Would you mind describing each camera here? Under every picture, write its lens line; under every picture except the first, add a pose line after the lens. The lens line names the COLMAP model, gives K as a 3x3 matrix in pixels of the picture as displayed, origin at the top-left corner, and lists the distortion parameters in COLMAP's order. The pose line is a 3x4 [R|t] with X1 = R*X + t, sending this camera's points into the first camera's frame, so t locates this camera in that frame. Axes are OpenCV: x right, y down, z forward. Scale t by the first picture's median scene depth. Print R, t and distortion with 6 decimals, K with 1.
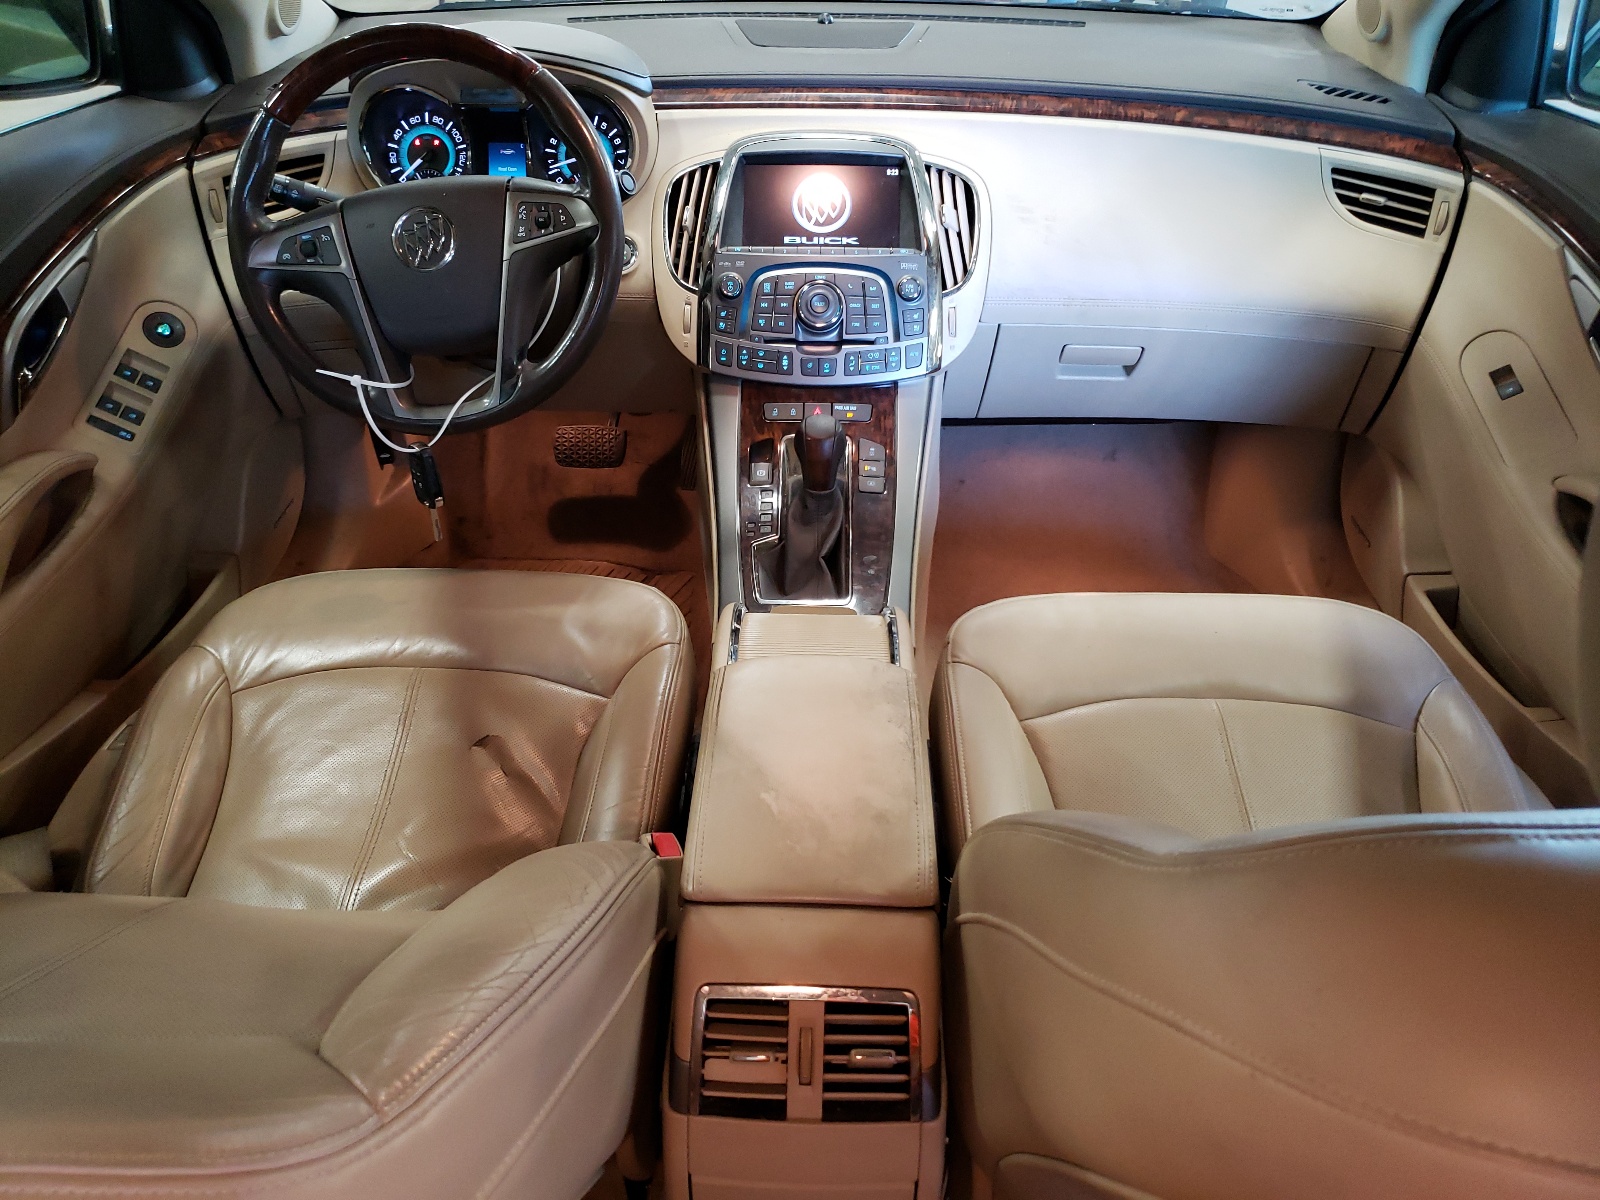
lens RADIAL K [[1465.5, 0, 802.4], [0, 1465.5, 600.0], [0, 0, 1]] dist [0.010413, 0.000000]
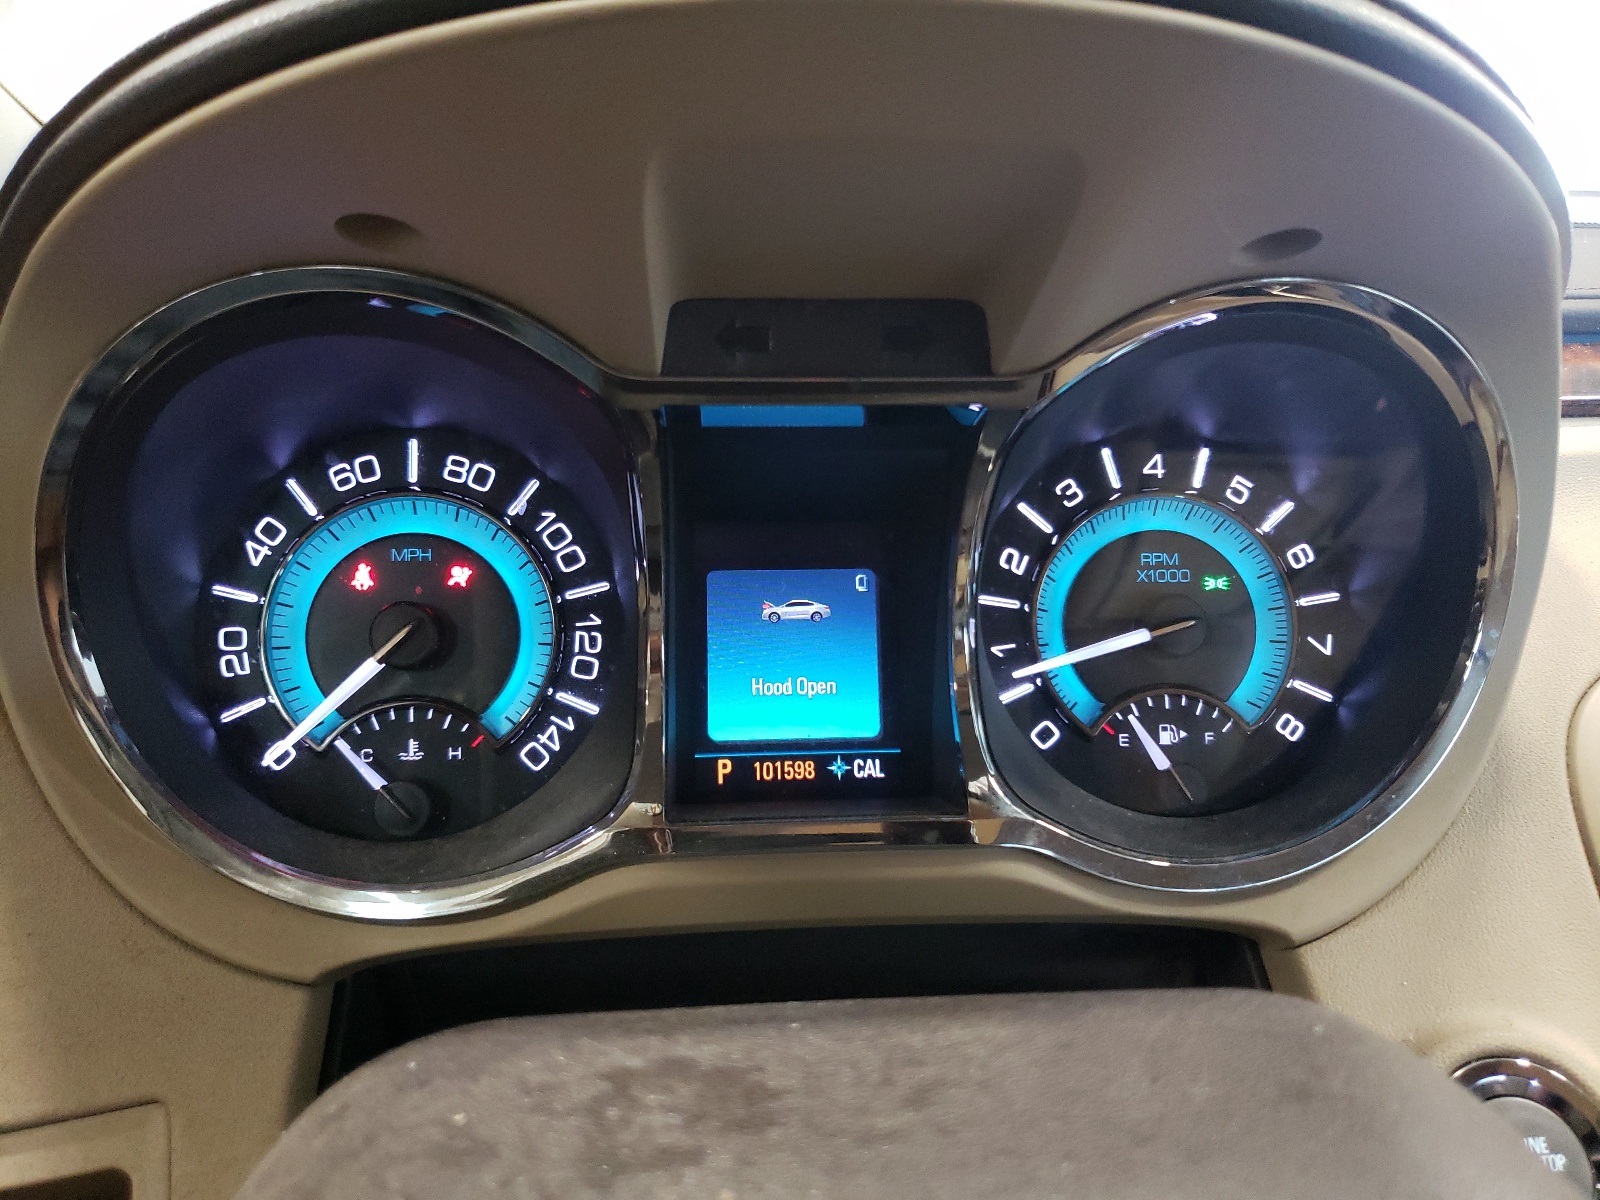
lens RADIAL K [[1465.5, 0, 798.8], [0, 1465.5, 596.9], [0, 0, 1]] dist [0.010413, 0.000000]
pose [[0.995423, -0.019661, 0.093522, -0.221359], [0.045019, 0.959692, -0.277424, -0.250286], [-0.084298, 0.280364, 0.956185, 0.802534]]
